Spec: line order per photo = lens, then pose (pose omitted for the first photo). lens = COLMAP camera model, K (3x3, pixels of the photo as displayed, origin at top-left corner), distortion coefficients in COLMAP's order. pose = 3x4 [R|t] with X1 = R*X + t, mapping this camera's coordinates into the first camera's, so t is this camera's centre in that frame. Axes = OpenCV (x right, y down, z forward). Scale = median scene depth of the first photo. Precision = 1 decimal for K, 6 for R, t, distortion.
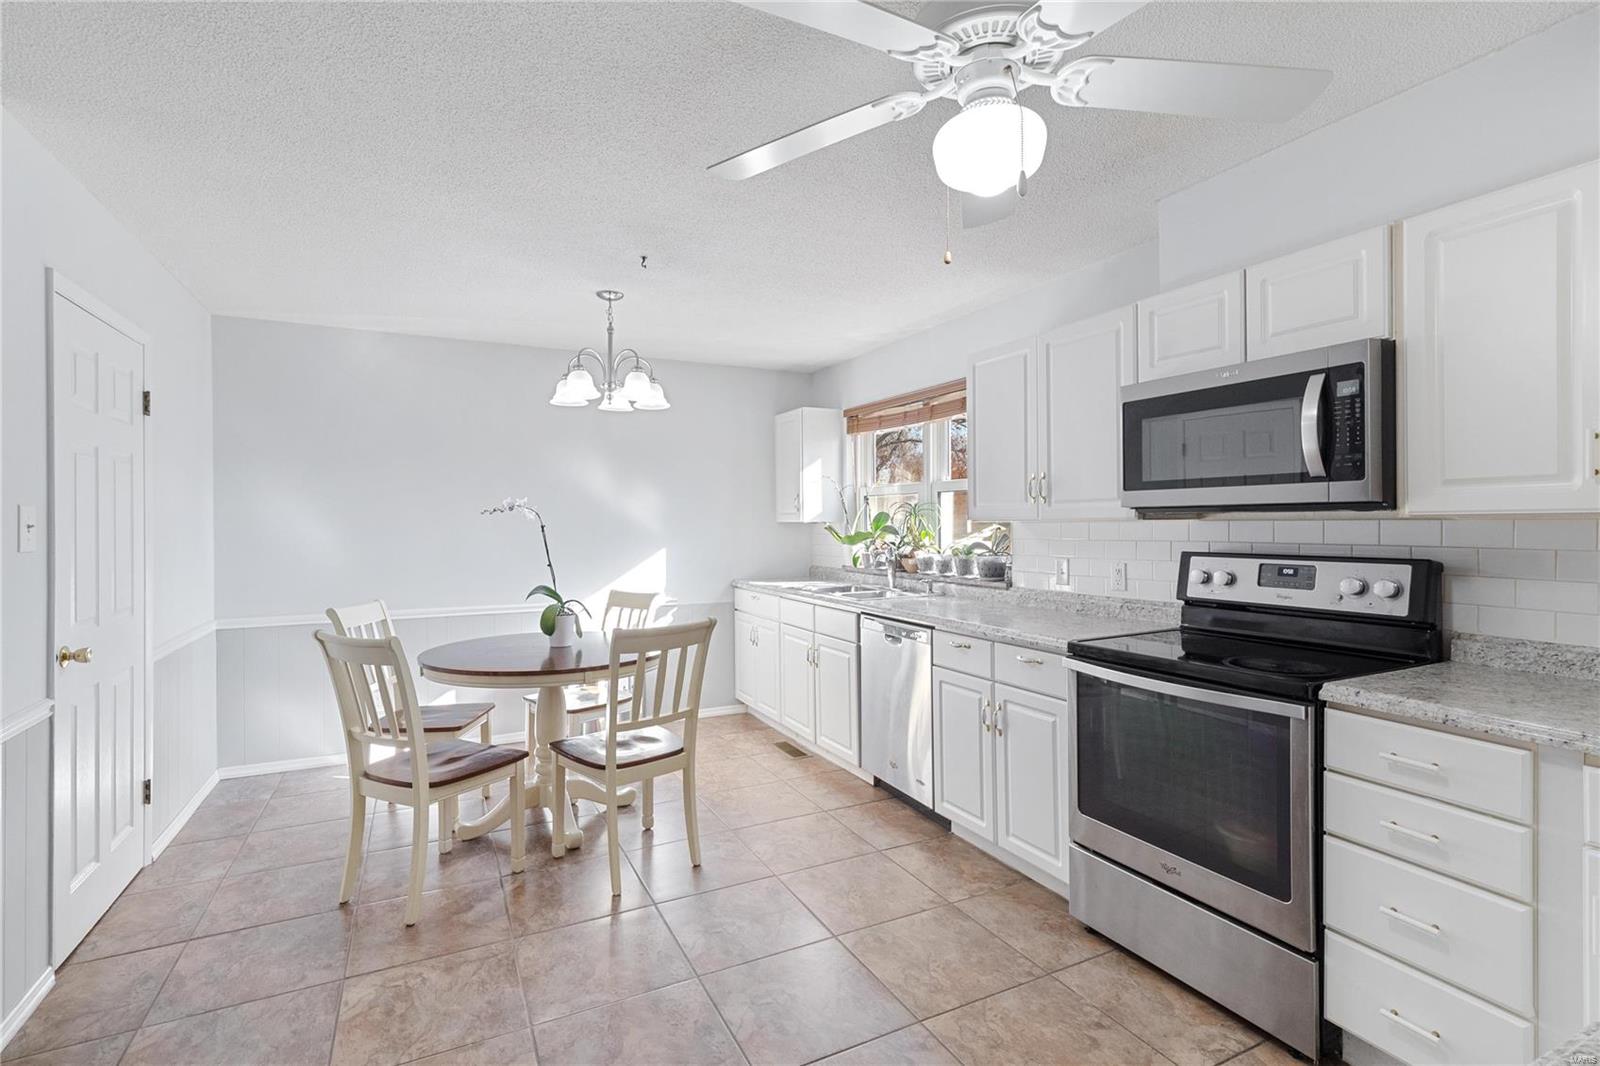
lens RADIAL K [[751.9, 0, 795.2], [0, 751.9, 517.1], [0, 0, 1]] dist [0.000663, -0.000744]
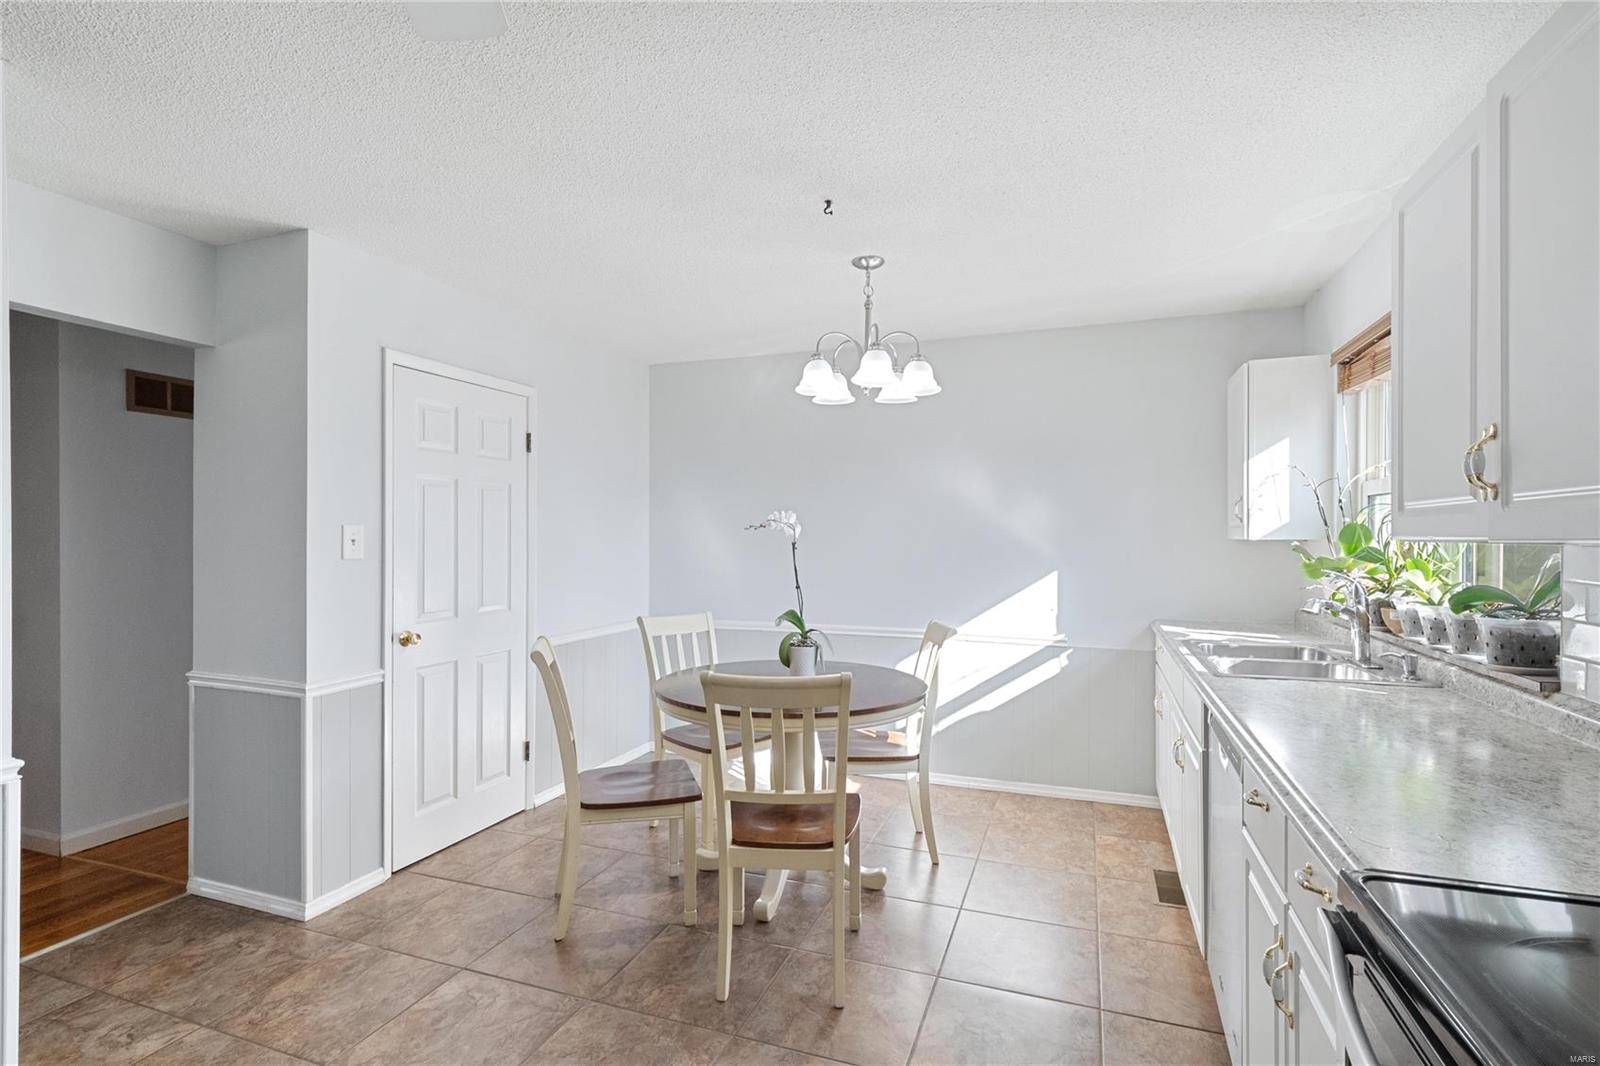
lens RADIAL K [[767.1, 0, 802.6], [0, 767.1, 535.7], [0, 0, 1]] dist [0.003432, 0.002526]
pose [[0.681594, 0.003634, -0.731722, 0.320548], [0.001927, 0.999975, 0.006762, -0.002547], [0.731728, -0.006019, 0.681570, 0.377893]]
